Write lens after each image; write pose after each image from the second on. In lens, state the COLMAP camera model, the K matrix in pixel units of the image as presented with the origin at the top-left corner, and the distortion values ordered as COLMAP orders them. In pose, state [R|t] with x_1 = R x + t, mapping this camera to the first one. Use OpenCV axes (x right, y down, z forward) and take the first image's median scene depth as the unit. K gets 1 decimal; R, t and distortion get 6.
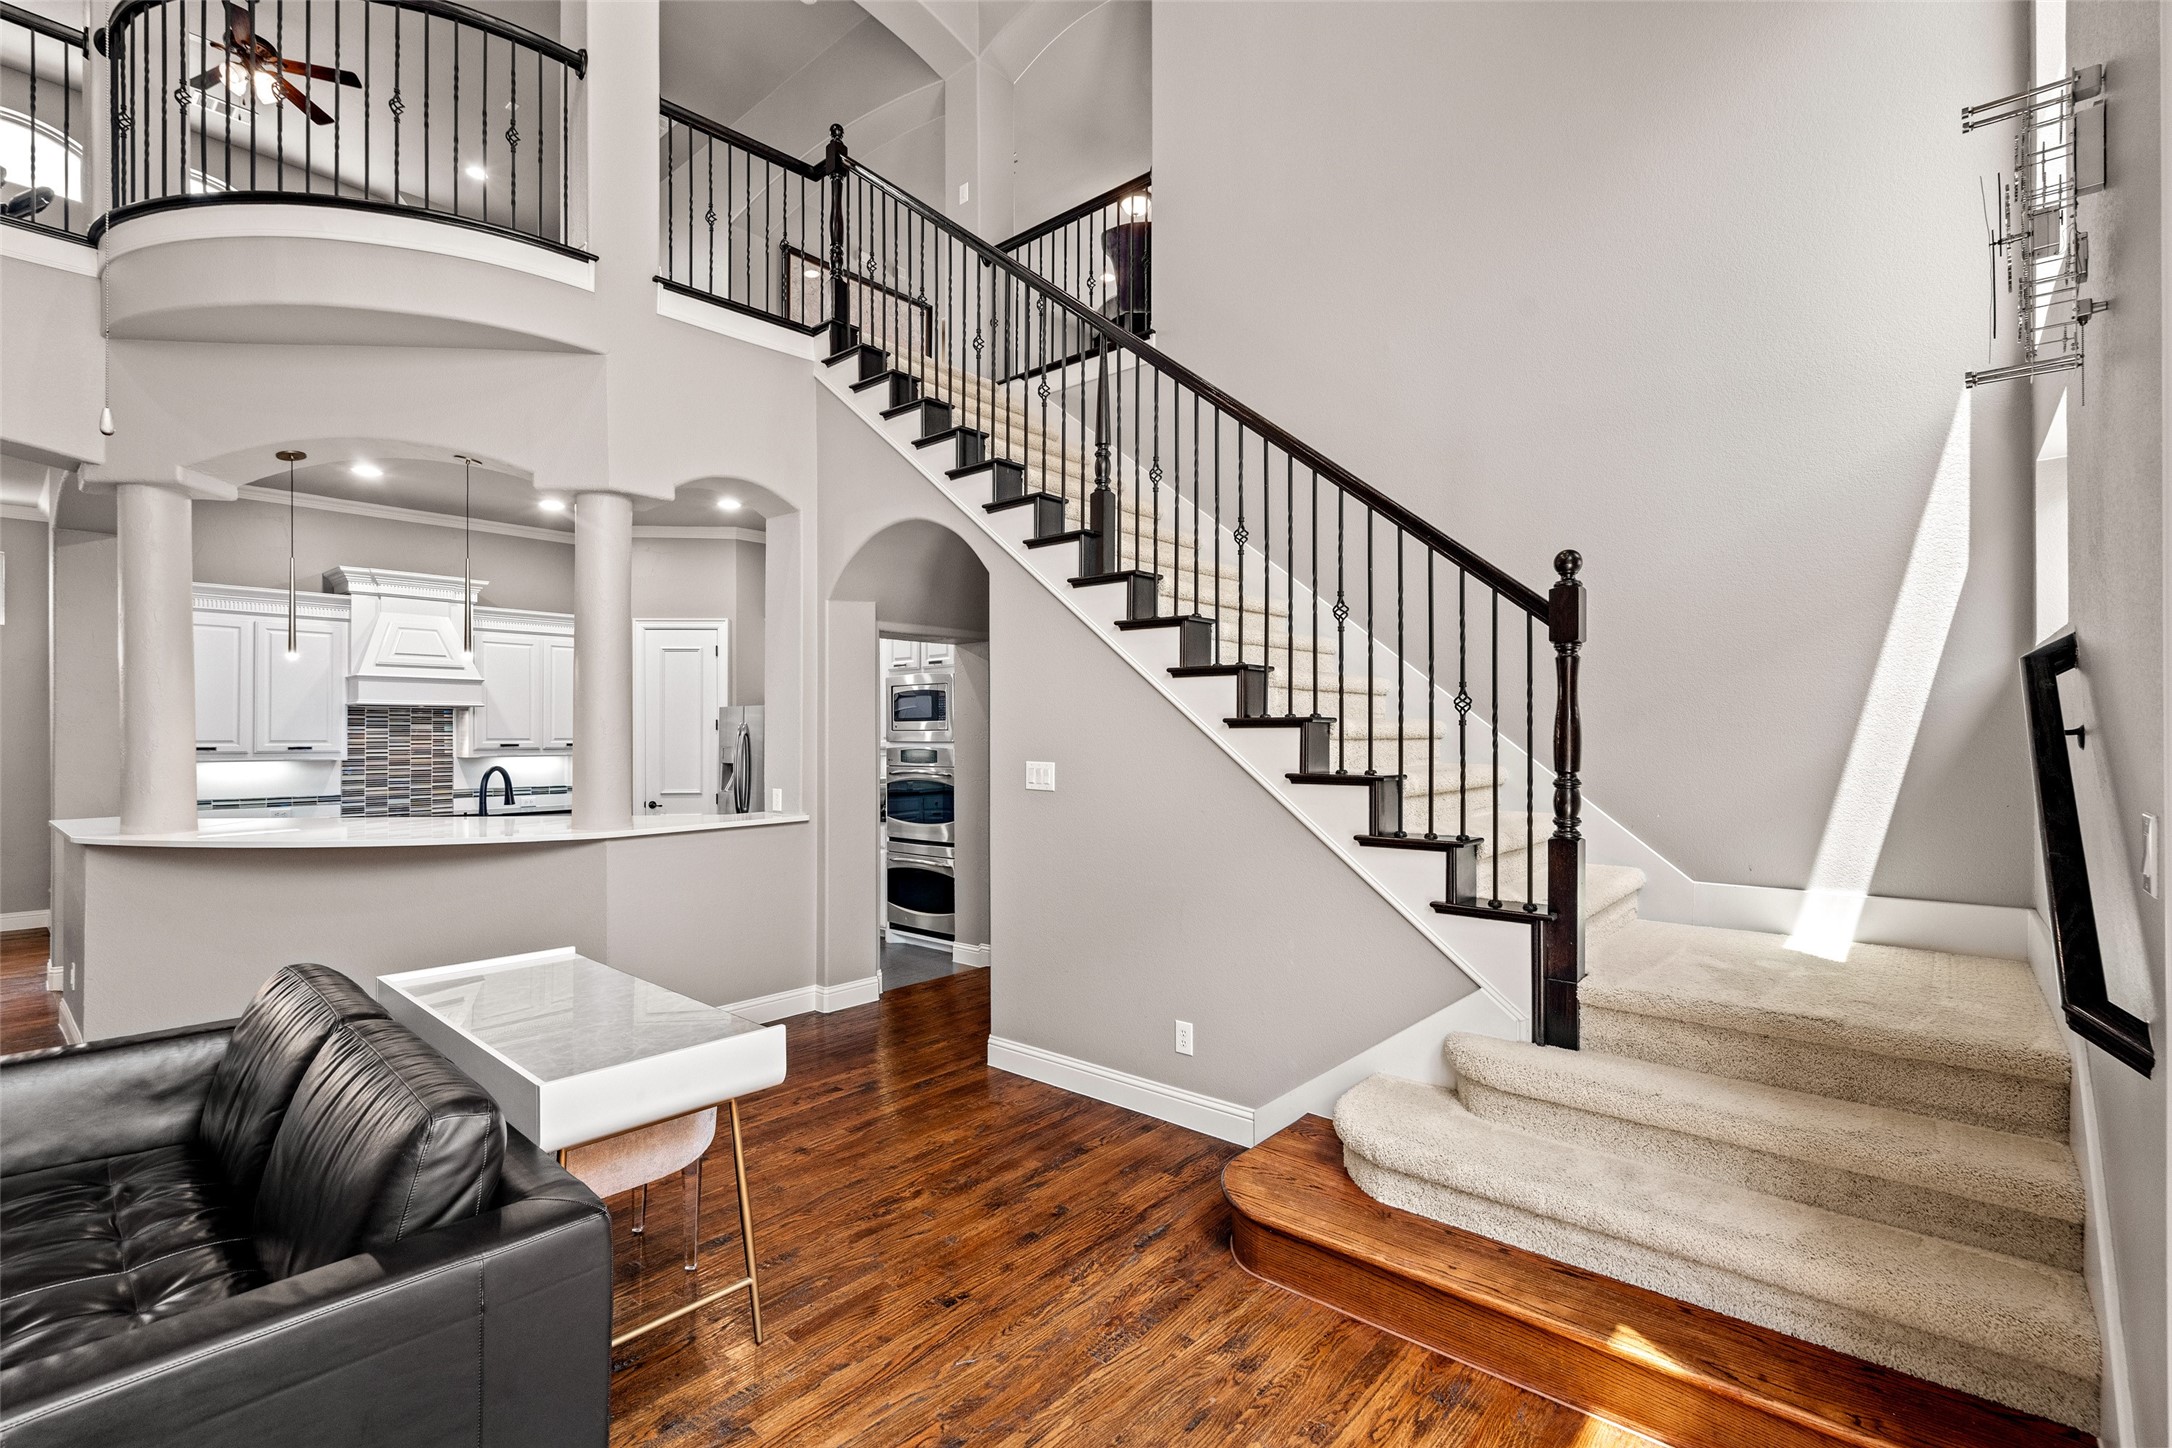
lens RADIAL K [[981.3, 0, 1082.3], [0, 981.3, 725.9], [0, 0, 1]] dist [-0.001027, 0.000091]
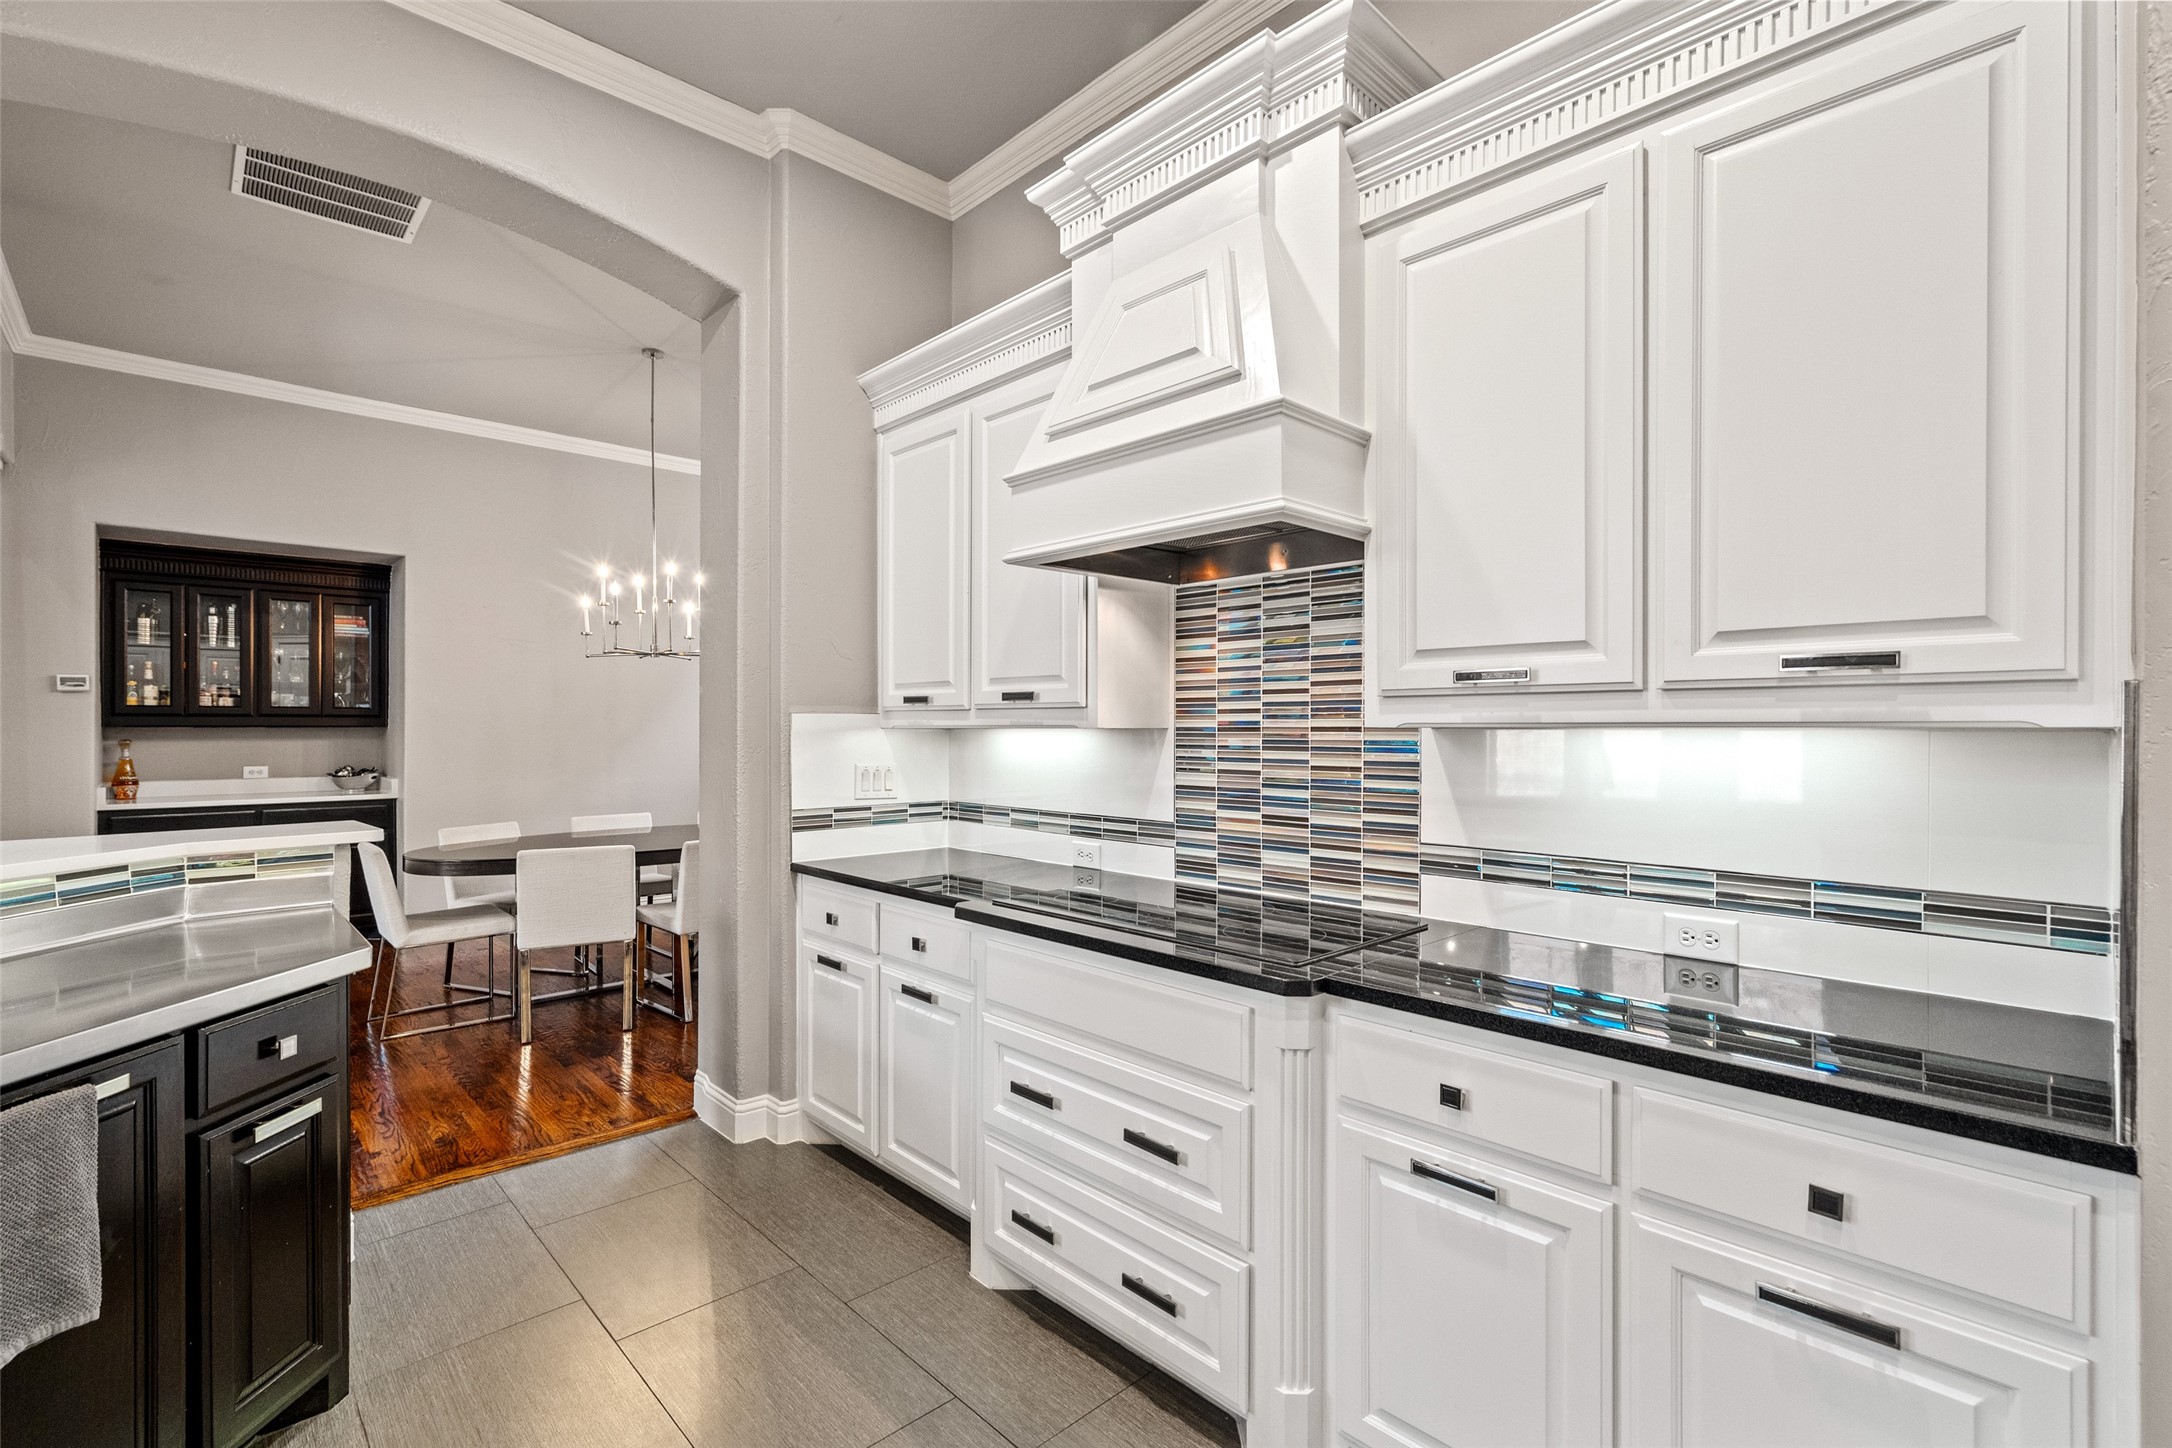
lens RADIAL K [[981.3, 0, 1086.9], [0, 981.3, 727.3], [0, 0, 1]] dist [-0.001027, 0.000091]
pose [[-0.095662, 0.001191, -0.995413, -0.619729], [0.008917, 0.999960, 0.000339, 0.054494], [0.995374, -0.008844, -0.095669, 1.644381]]
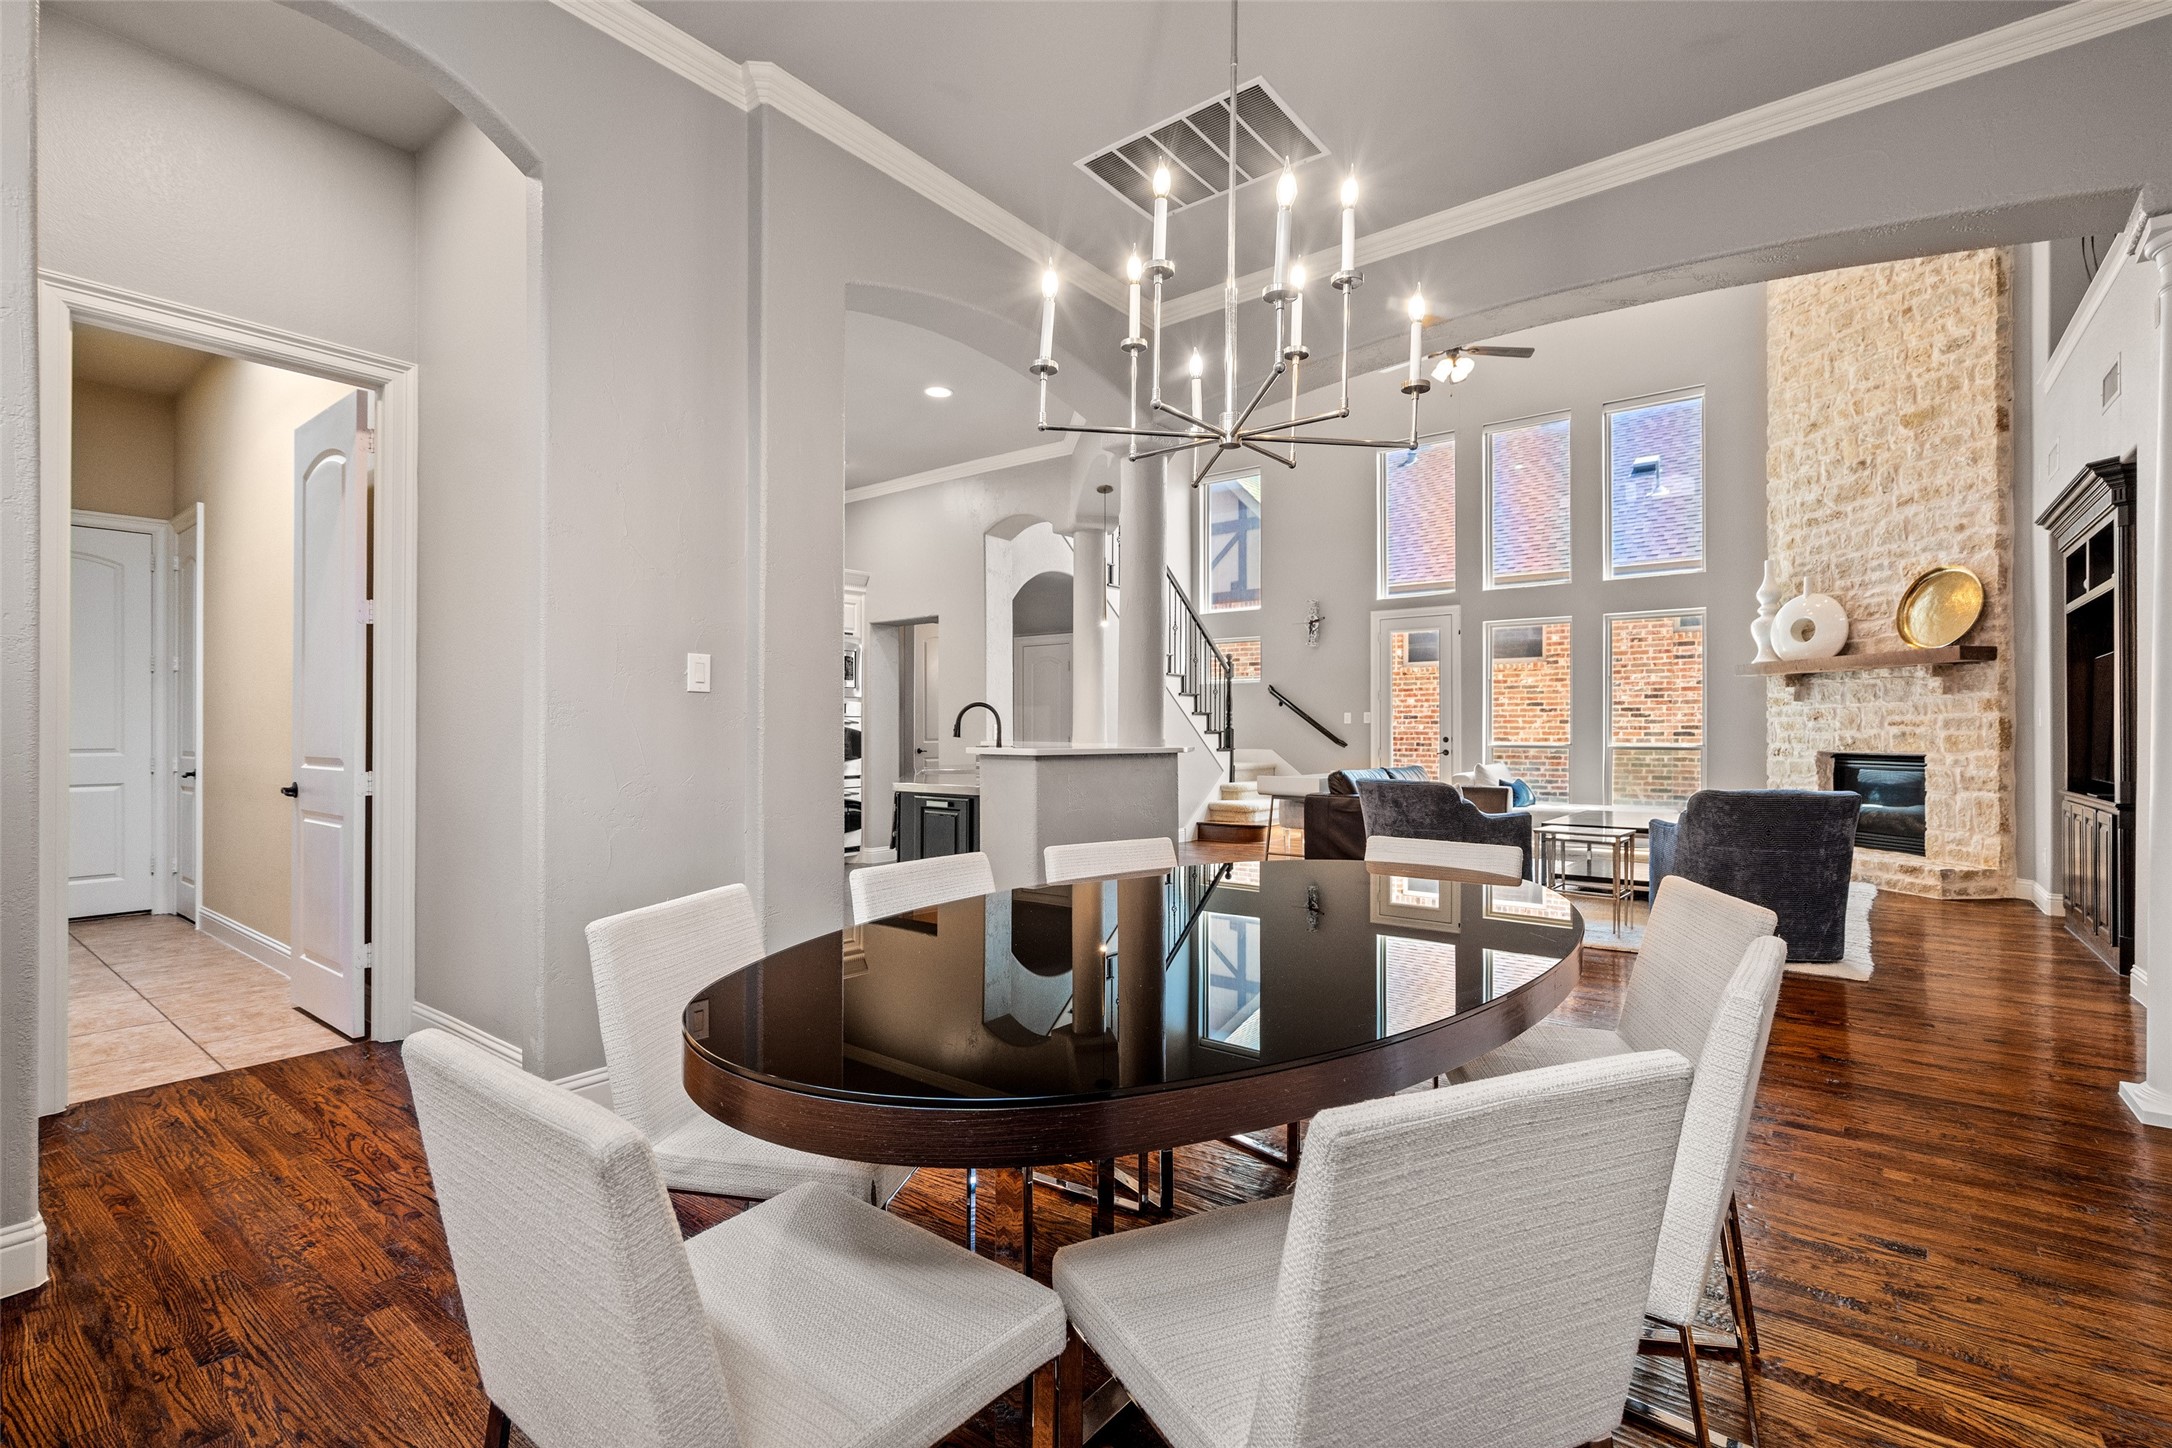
lens RADIAL K [[981.3, 0, 1084.9], [0, 981.3, 724.0], [0, 0, 1]] dist [-0.001027, 0.000091]
pose [[-0.055307, 0.012452, 0.998392, -2.114877], [-0.007881, 0.999886, -0.012907, 0.096570], [-0.998438, -0.008582, -0.055202, 1.135877]]
